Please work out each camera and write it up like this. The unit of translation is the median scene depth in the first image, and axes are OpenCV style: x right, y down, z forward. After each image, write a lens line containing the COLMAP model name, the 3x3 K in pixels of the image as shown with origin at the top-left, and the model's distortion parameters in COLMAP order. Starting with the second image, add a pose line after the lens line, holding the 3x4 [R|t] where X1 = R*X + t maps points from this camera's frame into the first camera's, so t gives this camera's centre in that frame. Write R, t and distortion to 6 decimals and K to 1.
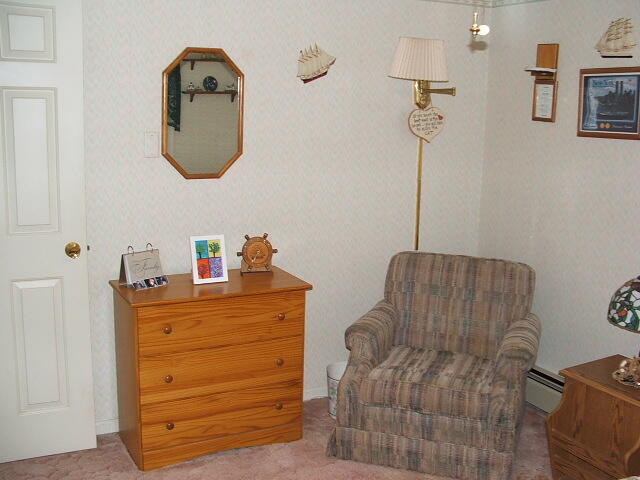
lens RADIAL K [[751.5, 0, 321.3], [0, 751.5, 237.0], [0, 0, 1]] dist [-0.144003, 0.000000]
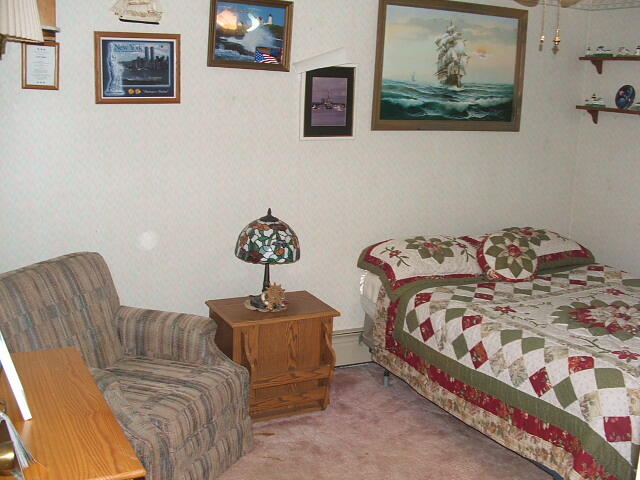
lens RADIAL K [[751.5, 0, 353.3], [0, 751.5, 236.6], [0, 0, 1]] dist [-0.144003, 0.000000]
pose [[-0.032394, -0.214892, 0.976100, -0.642152], [0.137064, 0.966431, 0.217312, -0.139170], [-0.990032, 0.140827, -0.001853, 0.741380]]
